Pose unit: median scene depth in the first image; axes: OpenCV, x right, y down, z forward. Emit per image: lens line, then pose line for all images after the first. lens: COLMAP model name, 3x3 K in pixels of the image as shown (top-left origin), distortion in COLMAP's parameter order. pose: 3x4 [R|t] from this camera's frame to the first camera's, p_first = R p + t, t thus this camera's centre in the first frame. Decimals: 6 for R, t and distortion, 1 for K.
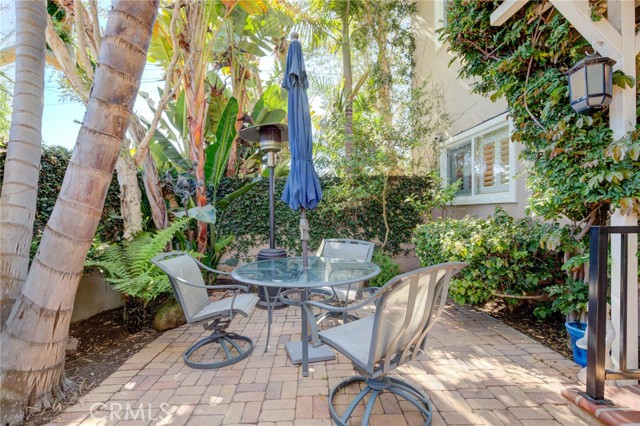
lens RADIAL K [[290.7, 0, 315.2], [0, 290.7, 214.7], [0, 0, 1]] dist [-0.022219, 0.005334]
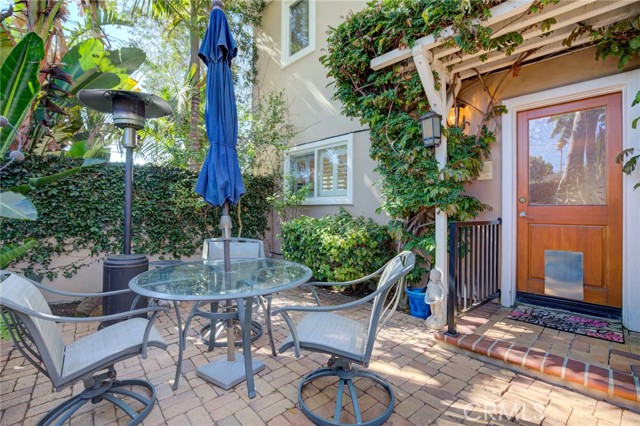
lens RADIAL K [[280.4, 0, 314.0], [0, 280.4, 205.1], [0, 0, 1]] dist [-0.015763, 0.000568]
pose [[0.773374, 0.033091, 0.633086, -0.320010], [-0.015373, 0.999322, -0.033454, 0.006631], [-0.633763, 0.016139, 0.773359, 0.167853]]
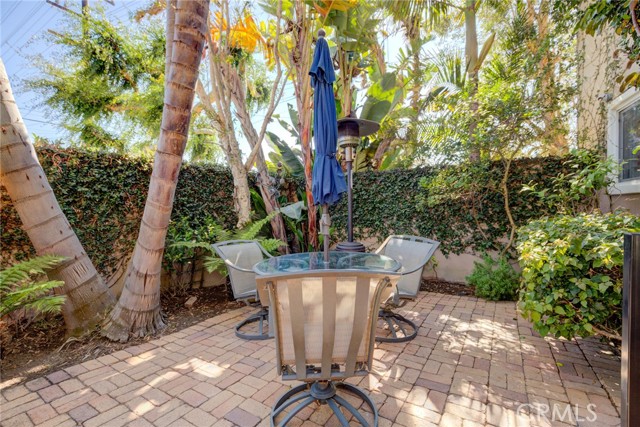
lens RADIAL K [[290.7, 0, 329.0], [0, 290.7, 209.1], [0, 0, 1]] dist [-0.022219, 0.005334]
pose [[0.852466, -0.000564, -0.522782, 0.434138], [0.004537, 0.999970, 0.006320, -0.007106], [0.522763, -0.007759, 0.852443, 0.130730]]
